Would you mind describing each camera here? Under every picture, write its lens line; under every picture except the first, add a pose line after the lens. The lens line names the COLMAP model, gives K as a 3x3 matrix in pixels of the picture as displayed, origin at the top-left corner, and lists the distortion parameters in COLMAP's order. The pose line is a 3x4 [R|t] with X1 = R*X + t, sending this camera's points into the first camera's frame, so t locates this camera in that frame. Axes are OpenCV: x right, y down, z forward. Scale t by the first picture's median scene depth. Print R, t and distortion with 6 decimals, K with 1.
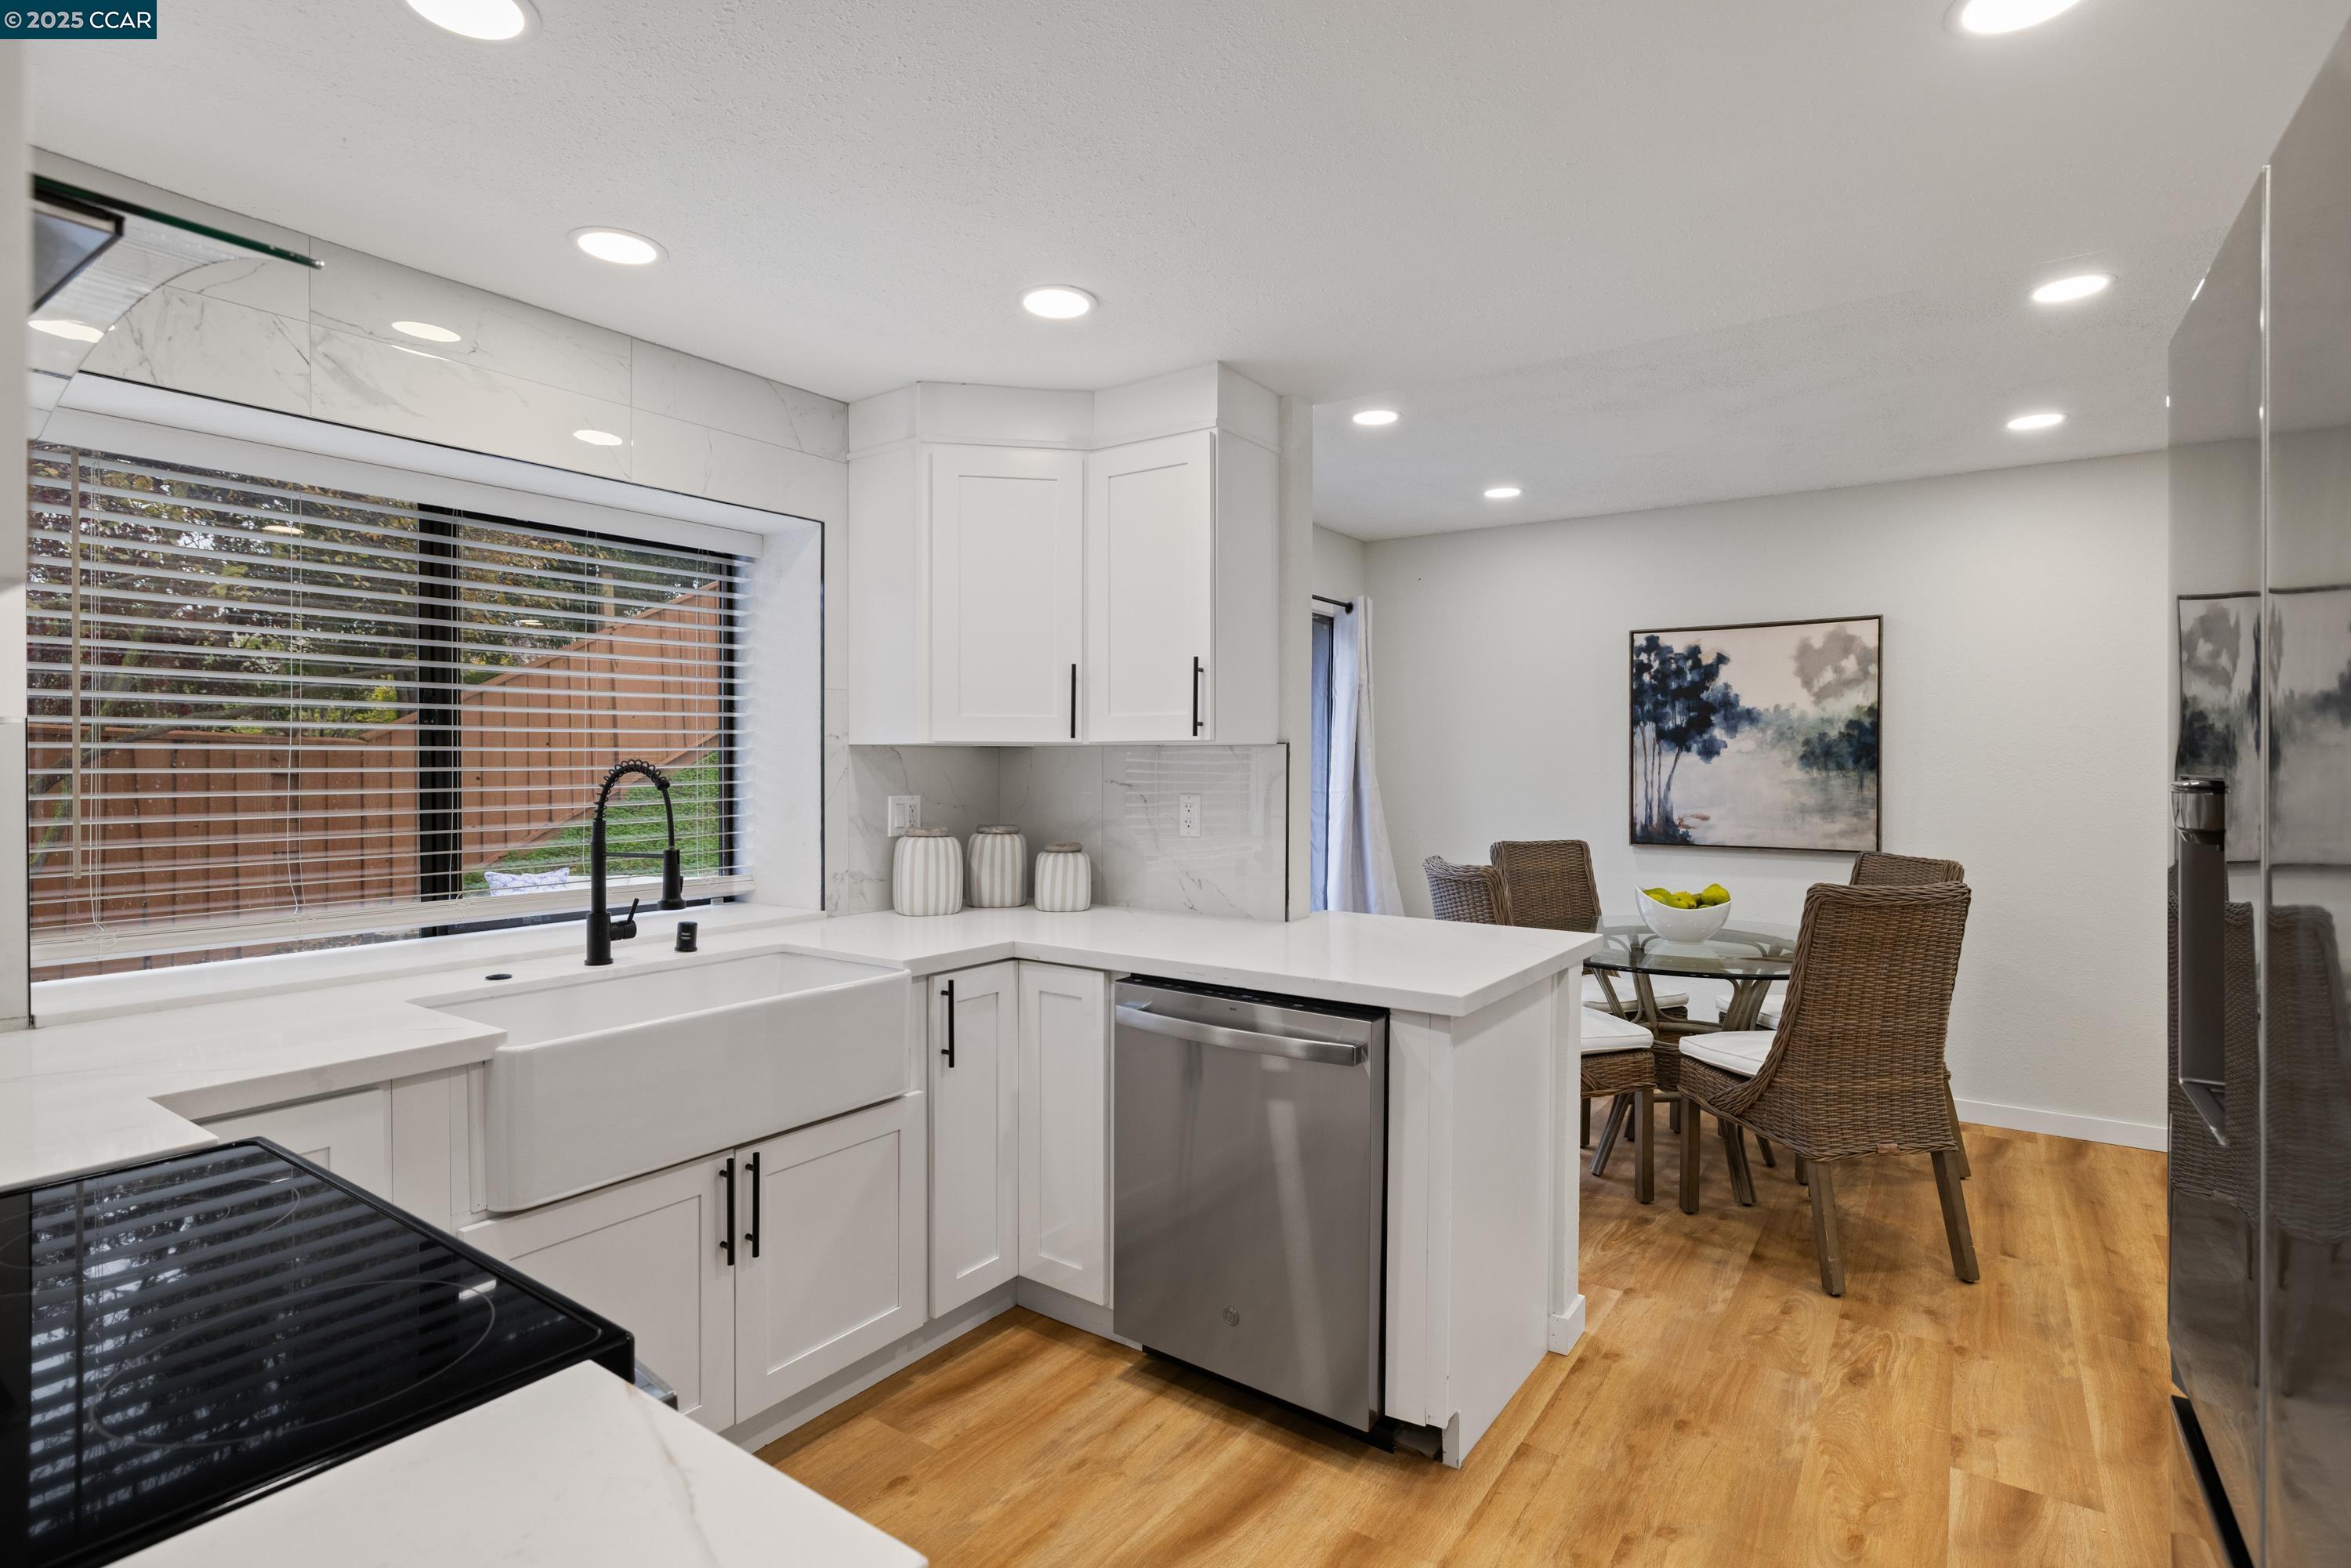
lens RADIAL K [[1126.7, 0, 1182.6], [0, 1126.7, 778.4], [0, 0, 1]] dist [-0.002384, 0.000513]
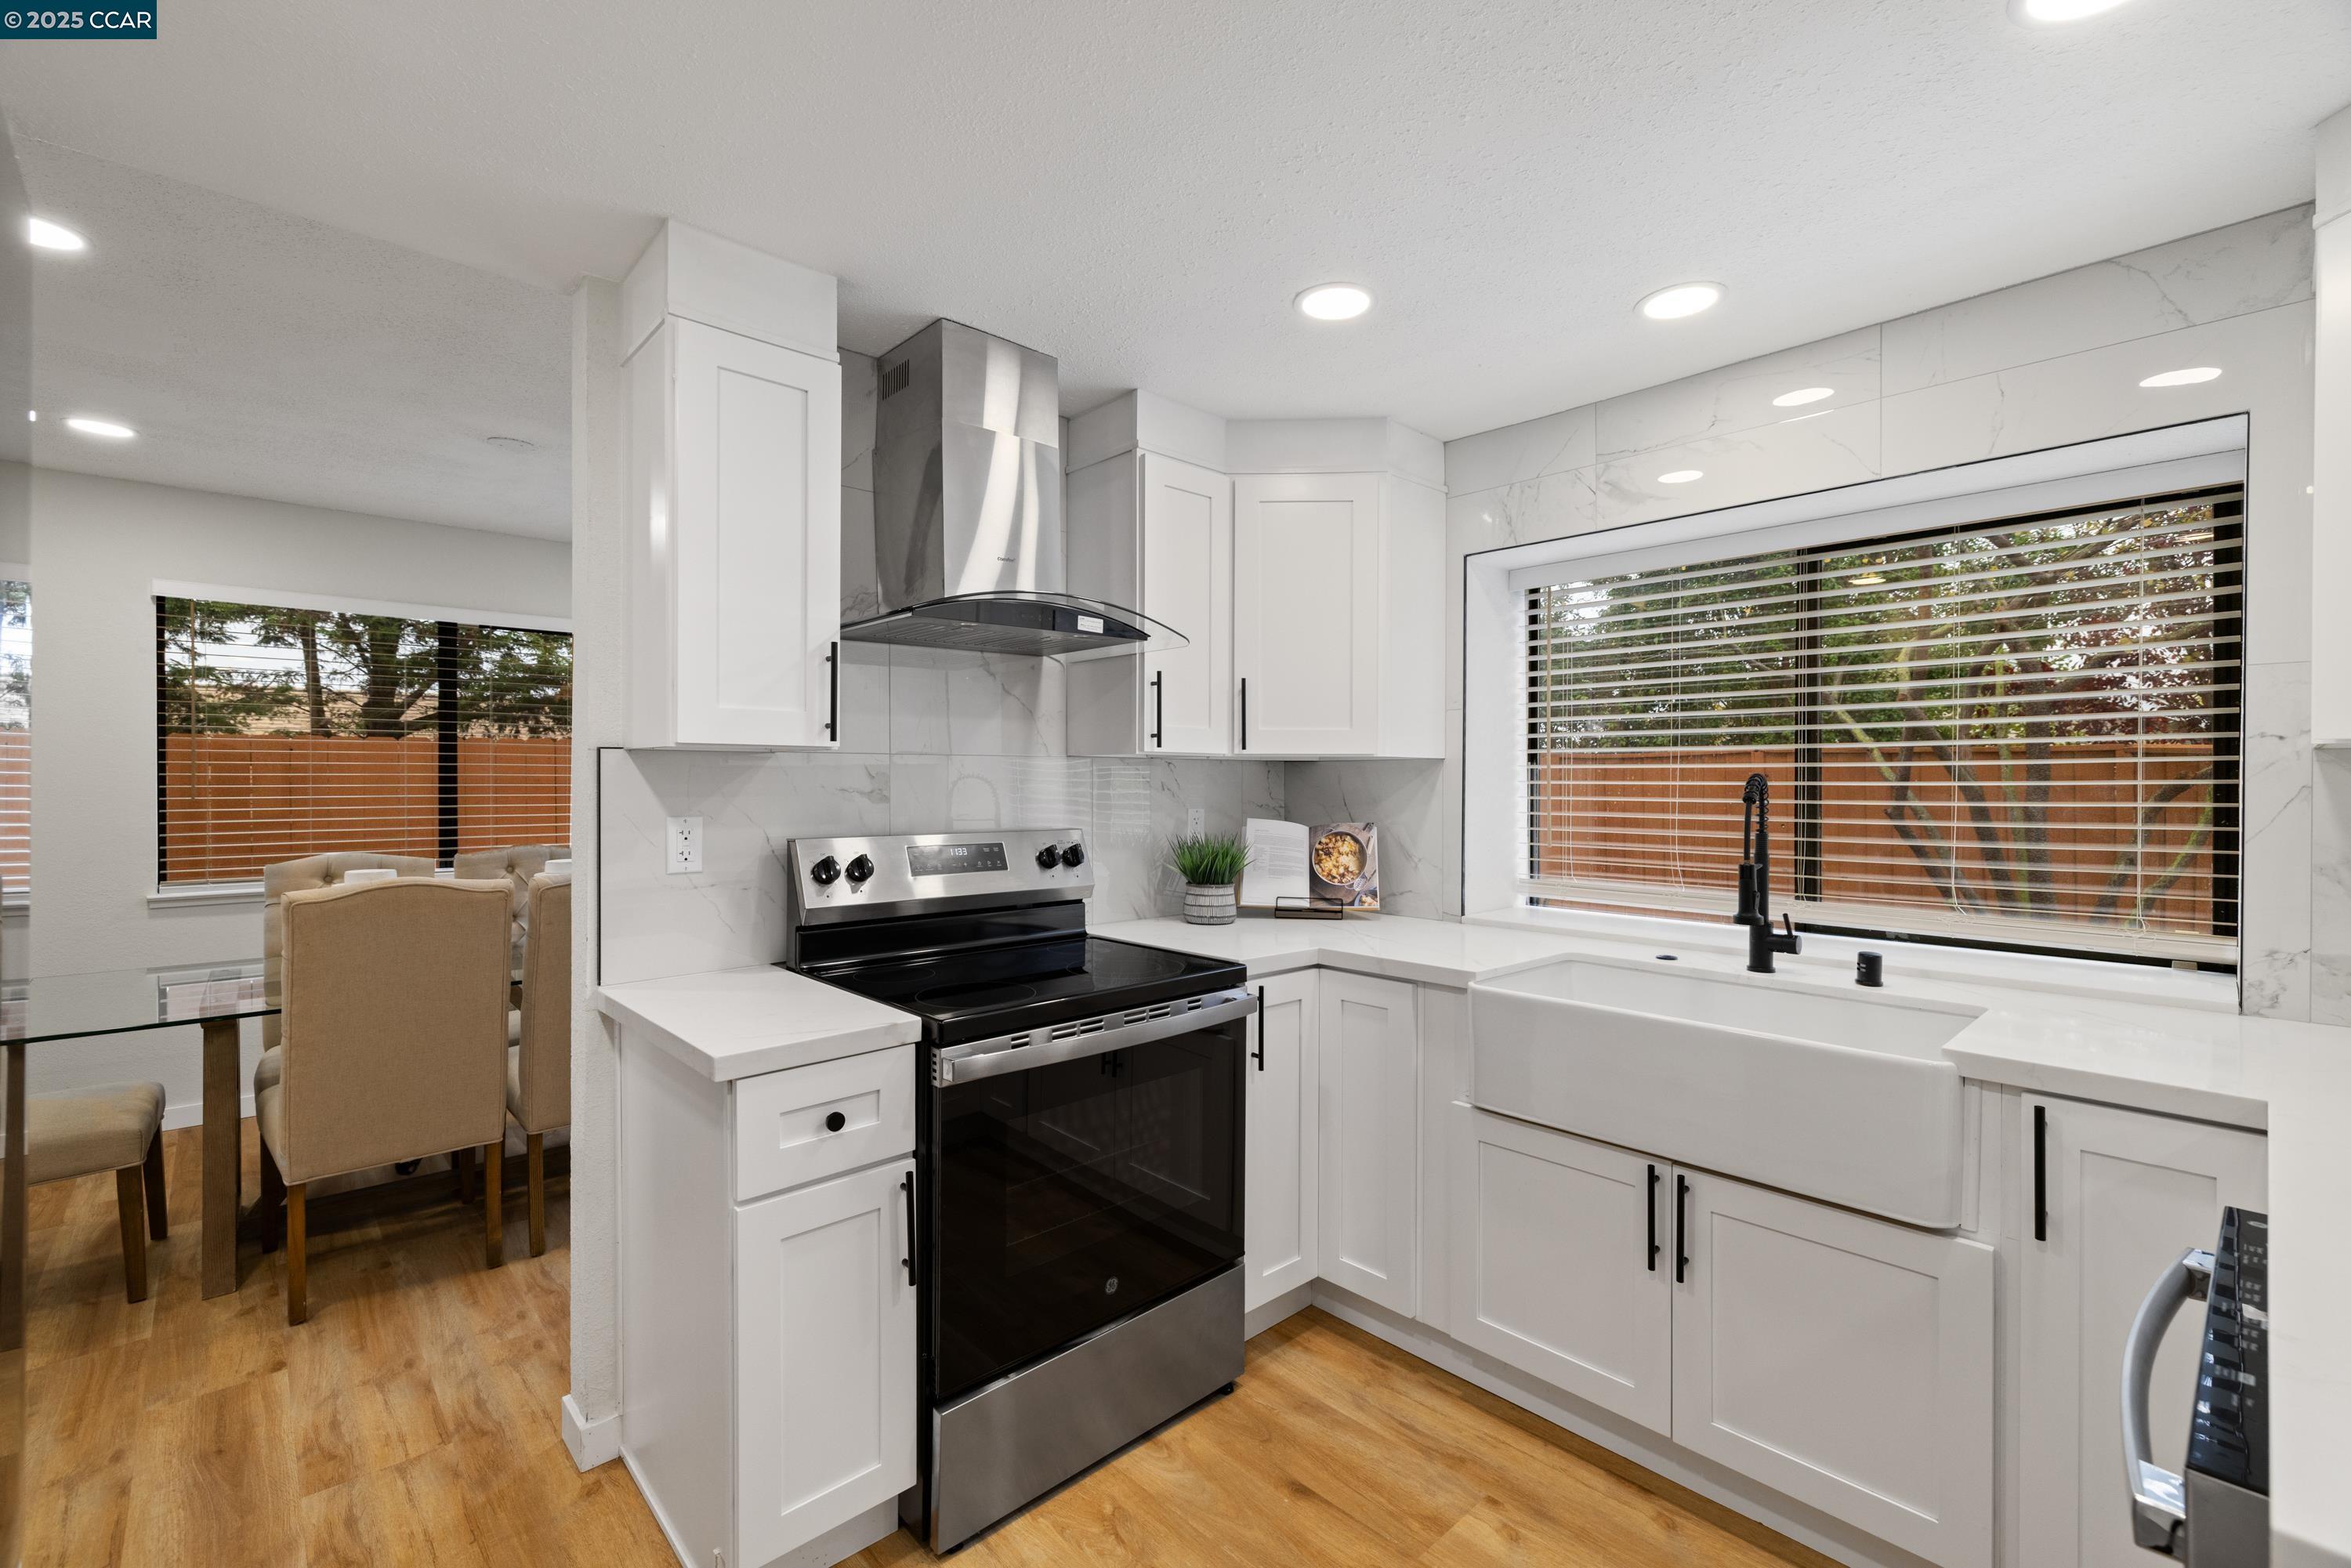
lens RADIAL K [[1001.6, 0, 1164.4], [0, 1001.6, 782.9], [0, 0, 1]] dist [0.001306, 0.000245]
pose [[-0.206192, 0.004098, -0.978503, 0.424010], [-0.016172, 0.999840, 0.007596, -0.005333], [0.978378, 0.017390, -0.206093, 0.554387]]
